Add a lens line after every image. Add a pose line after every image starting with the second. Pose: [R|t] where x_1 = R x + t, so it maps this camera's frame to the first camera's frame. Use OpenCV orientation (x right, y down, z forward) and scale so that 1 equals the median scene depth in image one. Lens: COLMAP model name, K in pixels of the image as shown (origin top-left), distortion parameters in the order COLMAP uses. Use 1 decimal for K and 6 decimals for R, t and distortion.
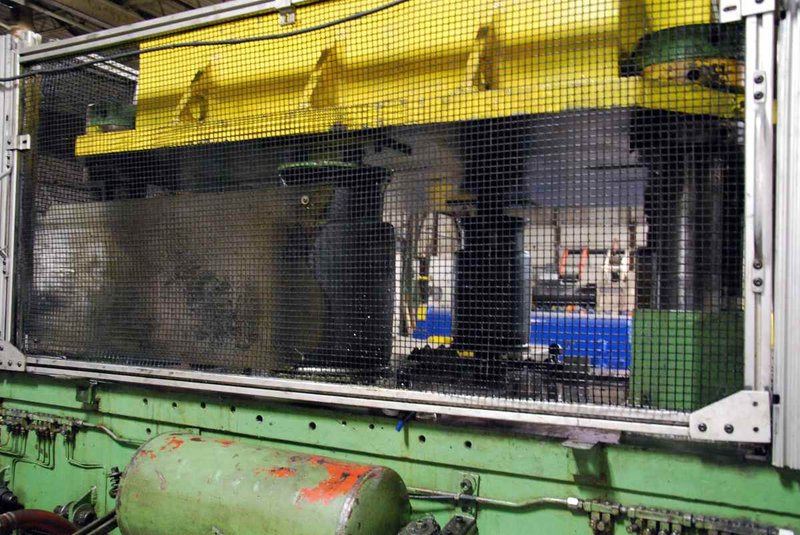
lens RADIAL K [[726.6, 0, 403.4], [0, 726.6, 274.0], [0, 0, 1]] dist [-0.049639, 0.061728]
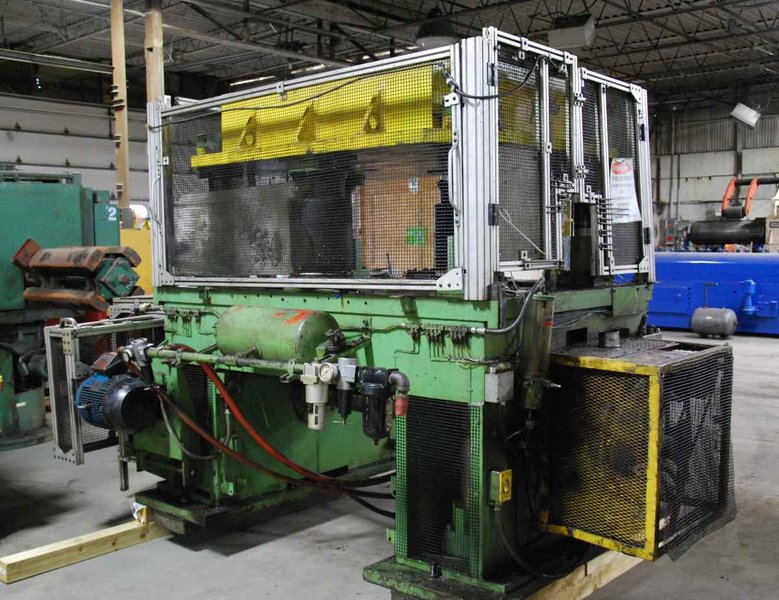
lens RADIAL K [[869.5, 0, 389.0], [0, 869.5, 301.0], [0, 0, 1]] dist [-0.103708, 0.000000]
pose [[0.971555, -0.025084, -0.235482, 0.581568], [0.047099, 0.994977, 0.088336, 0.005025], [0.232084, -0.096914, 0.967856, -1.117498]]
